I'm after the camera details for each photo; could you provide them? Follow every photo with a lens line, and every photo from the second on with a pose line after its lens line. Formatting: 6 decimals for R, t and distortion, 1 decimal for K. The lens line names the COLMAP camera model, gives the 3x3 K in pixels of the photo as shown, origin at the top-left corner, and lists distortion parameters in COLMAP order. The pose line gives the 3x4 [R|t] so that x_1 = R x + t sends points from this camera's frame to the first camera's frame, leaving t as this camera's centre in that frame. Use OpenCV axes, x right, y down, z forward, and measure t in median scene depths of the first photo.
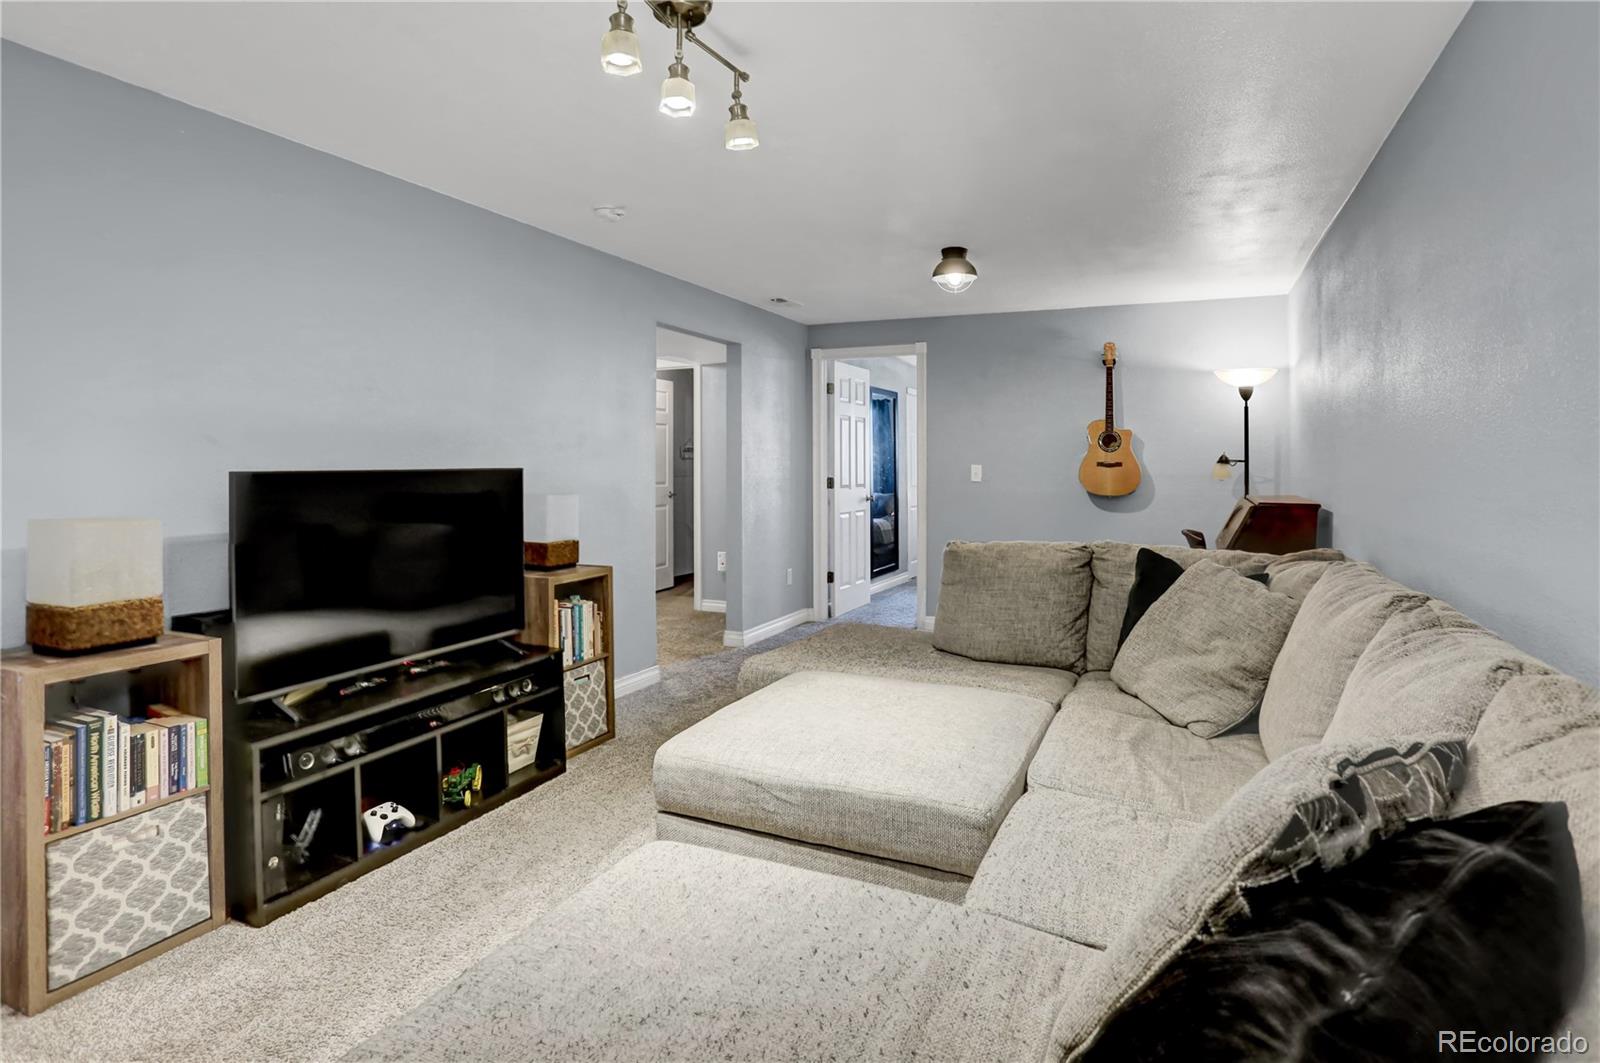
lens RADIAL K [[809.1, 0, 804.8], [0, 809.1, 469.5], [0, 0, 1]] dist [-0.068084, 0.023060]
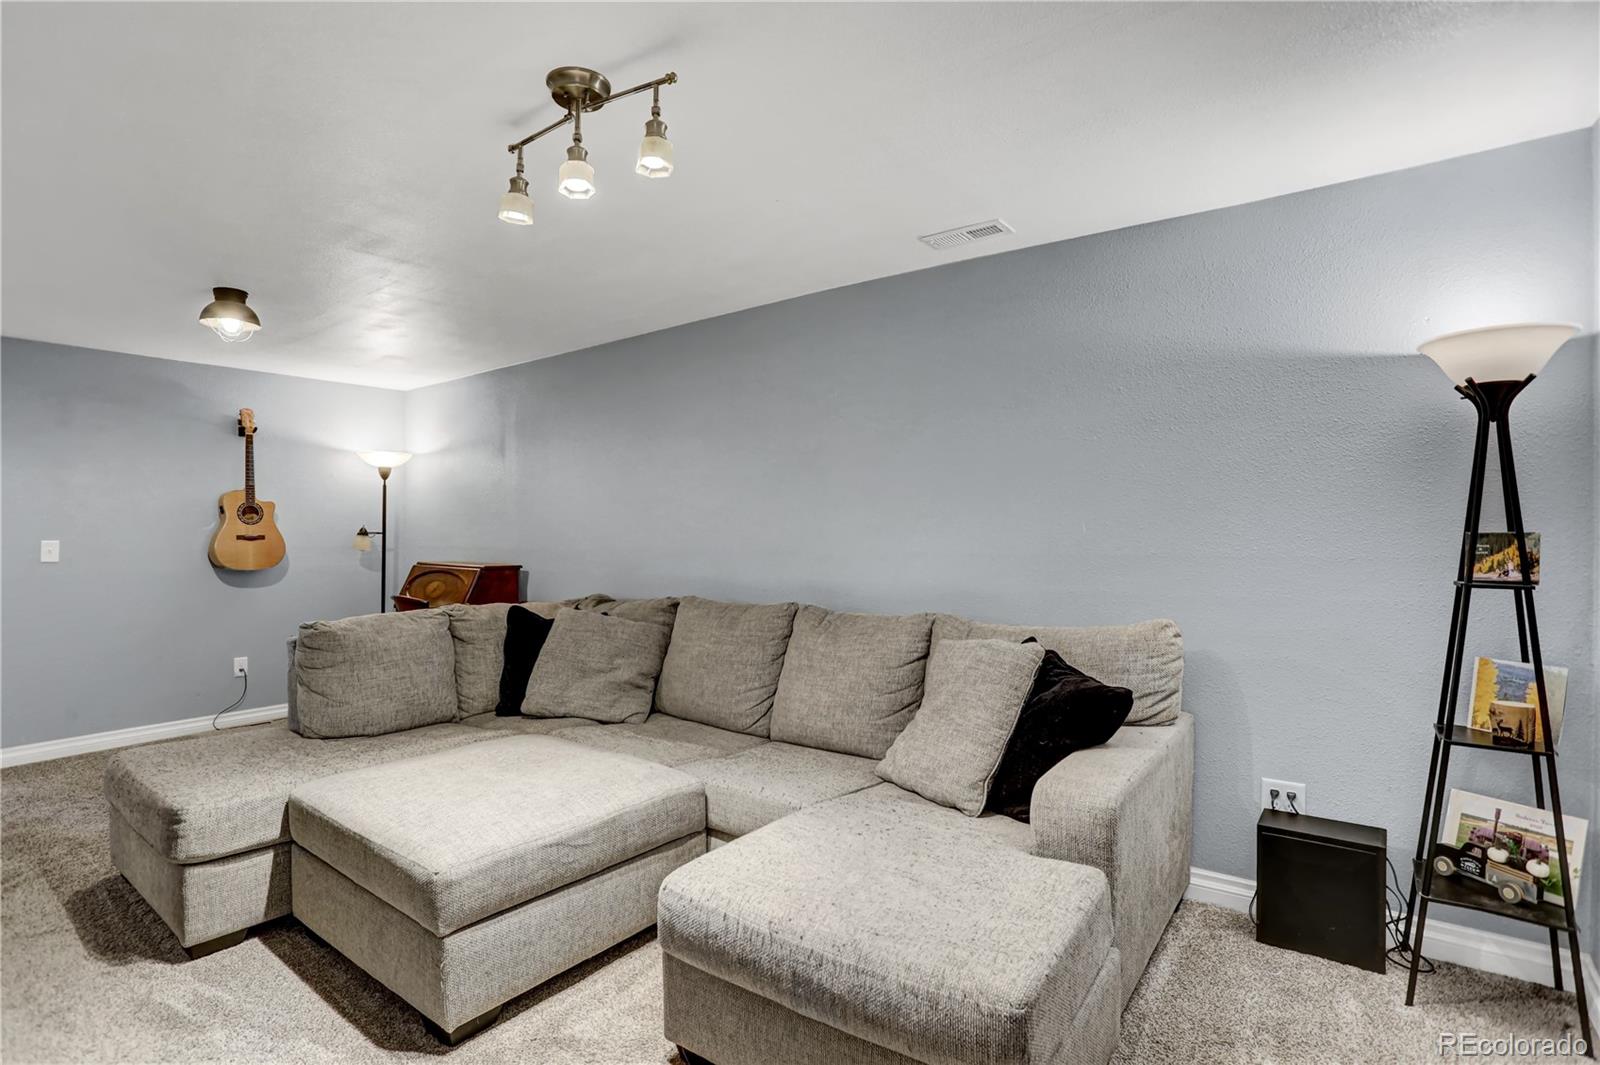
lens RADIAL K [[776.3, 0, 803.0], [0, 776.3, 557.2], [0, 0, 1]] dist [-0.077840, -0.000002]
pose [[0.224738, -0.034617, 0.973804, -0.383553], [0.010078, 0.999398, 0.033201, -0.006379], [-0.974367, 0.002353, 0.224952, 0.183745]]
